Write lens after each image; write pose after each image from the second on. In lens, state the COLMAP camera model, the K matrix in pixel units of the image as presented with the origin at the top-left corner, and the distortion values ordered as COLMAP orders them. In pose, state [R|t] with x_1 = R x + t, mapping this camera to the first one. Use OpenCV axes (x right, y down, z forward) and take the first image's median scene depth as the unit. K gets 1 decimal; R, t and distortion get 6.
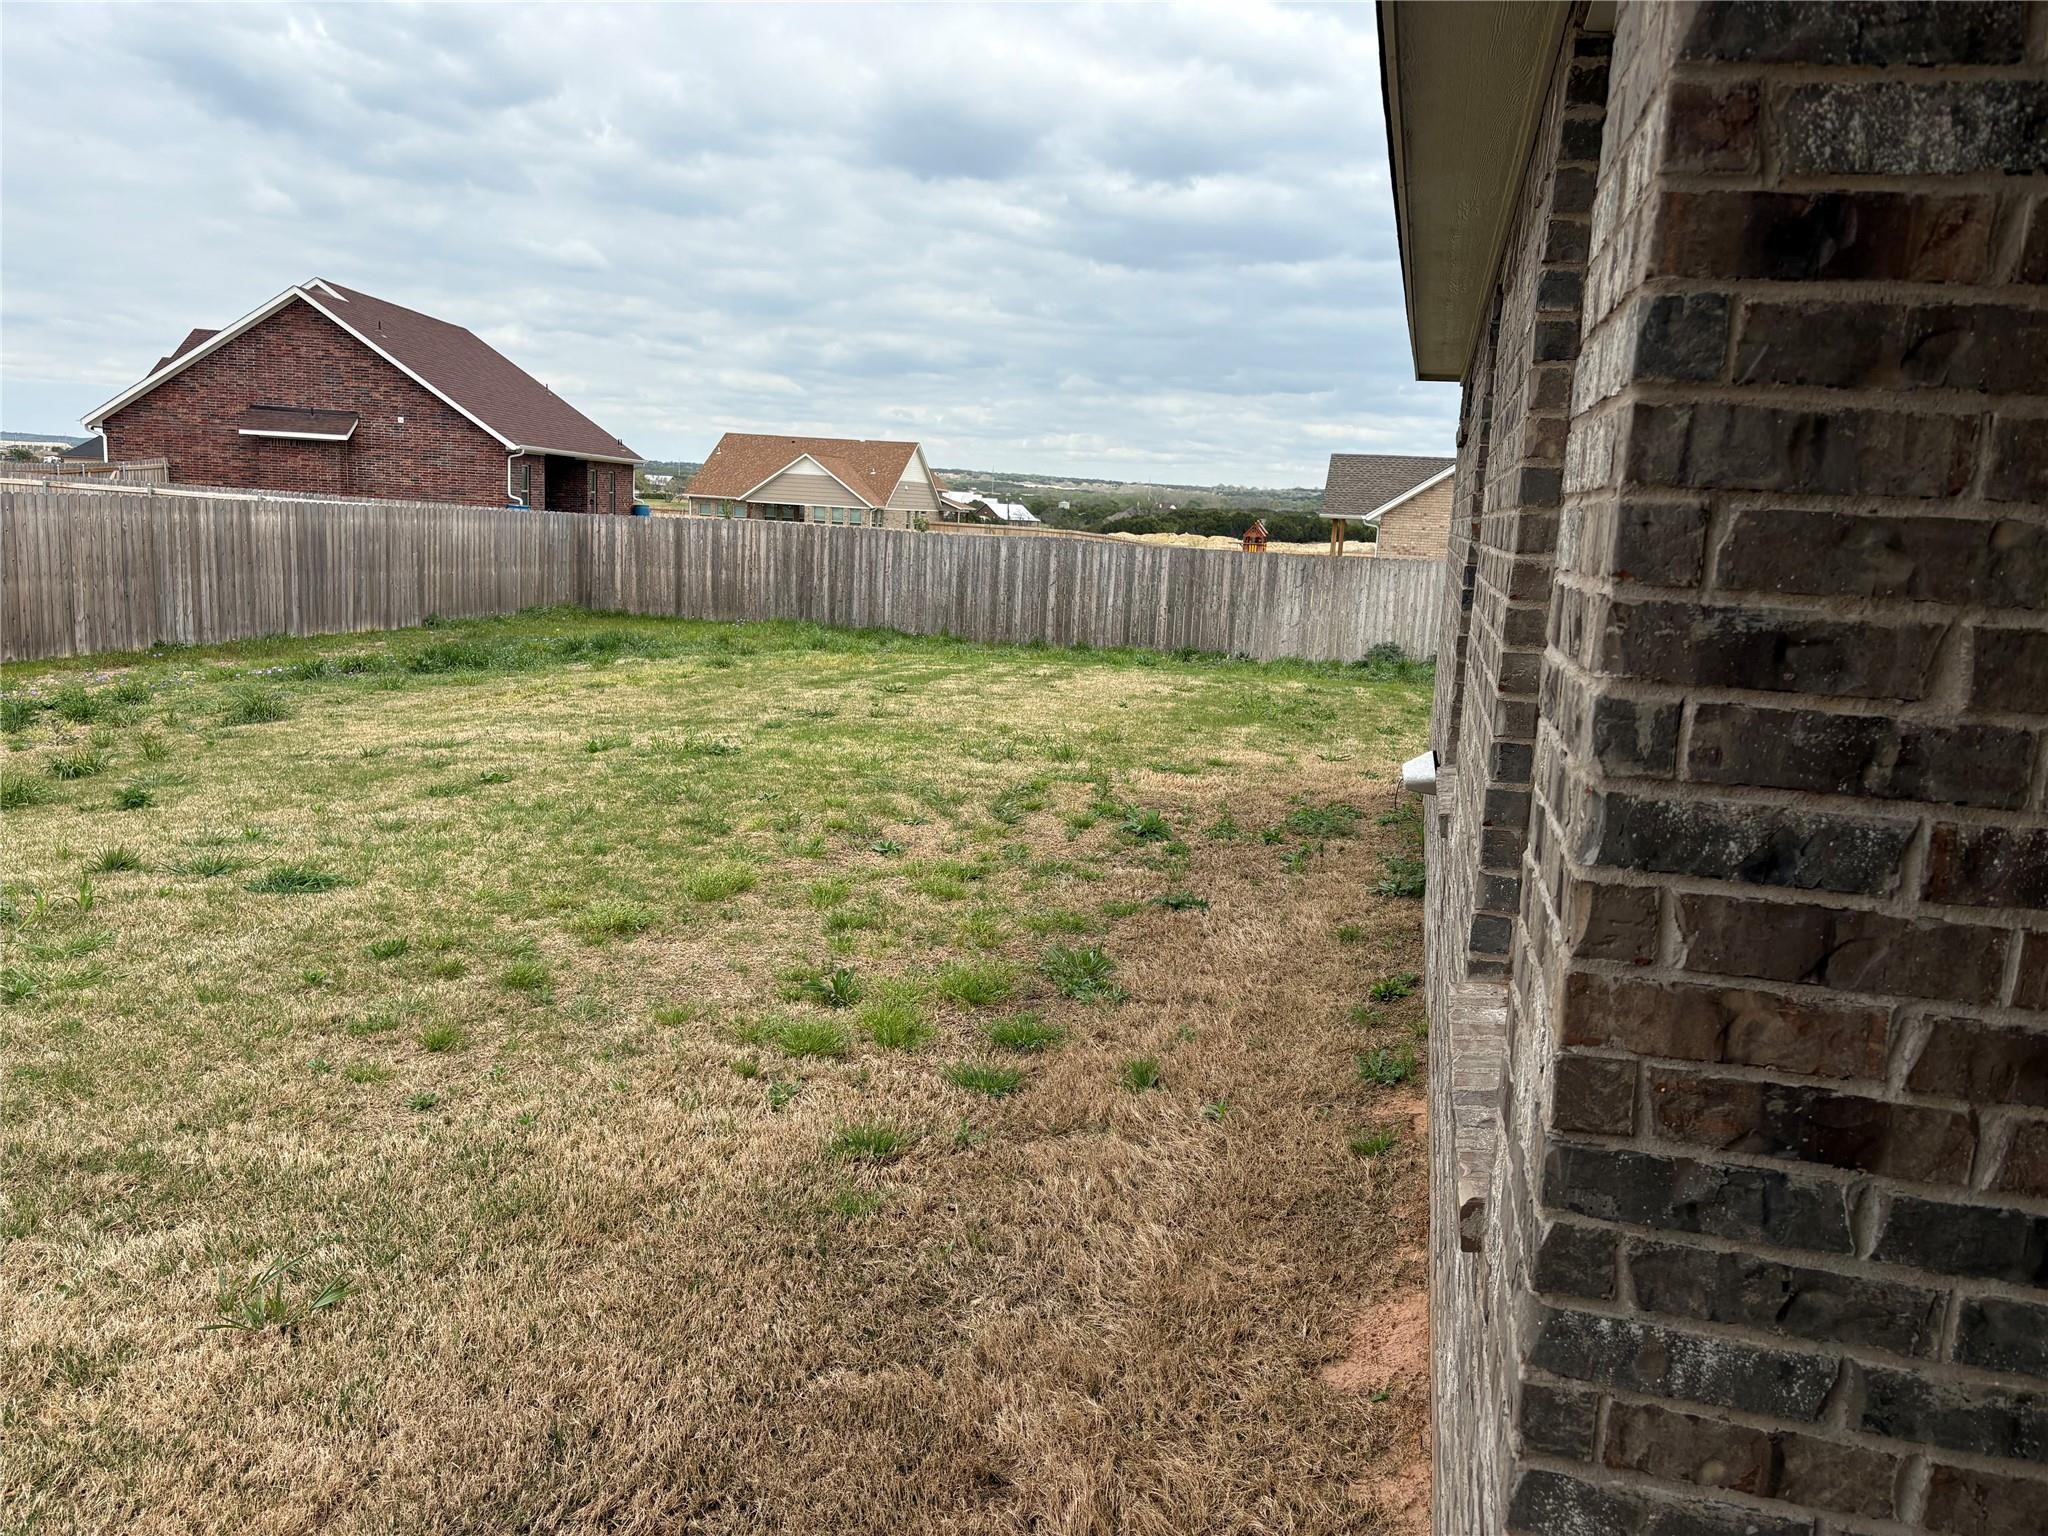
lens RADIAL K [[1570.8, 0, 1016.3], [0, 1570.8, 792.3], [0, 0, 1]] dist [0.041365, 0.000748]
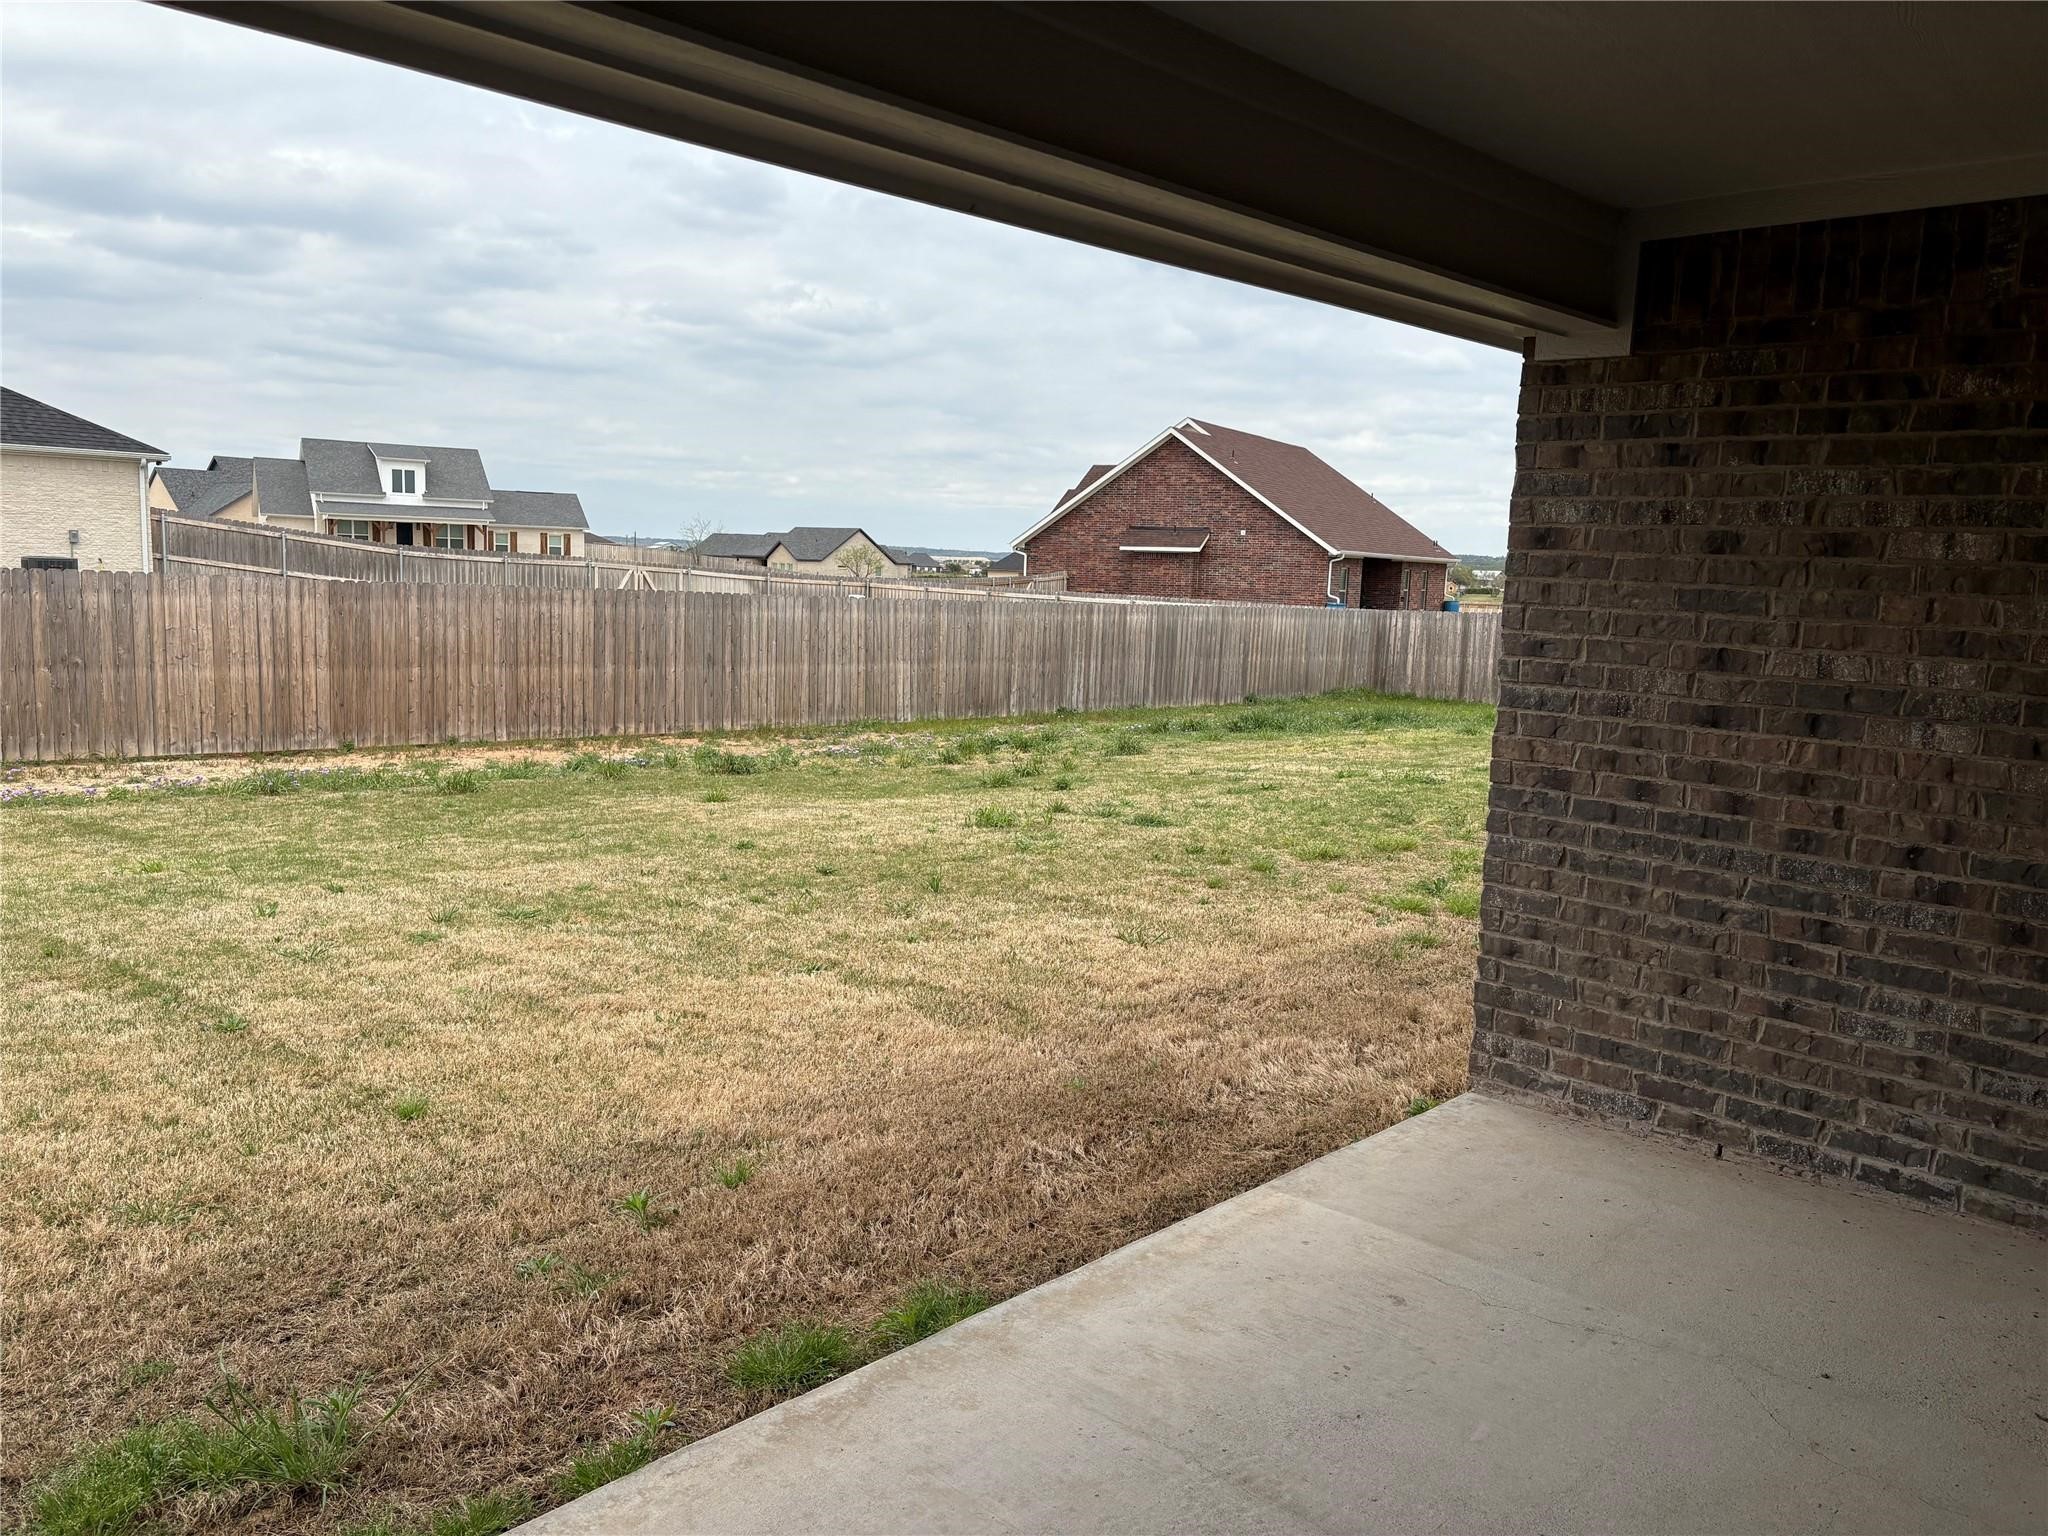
lens RADIAL K [[1570.8, 0, 1016.3], [0, 1570.8, 792.3], [0, 0, 1]] dist [0.041365, 0.000748]
pose [[0.874072, 0.047268, -0.483492, 0.083207], [-0.075820, 0.996332, -0.039665, 0.033849], [0.479844, 0.071329, 0.874450, -0.192503]]
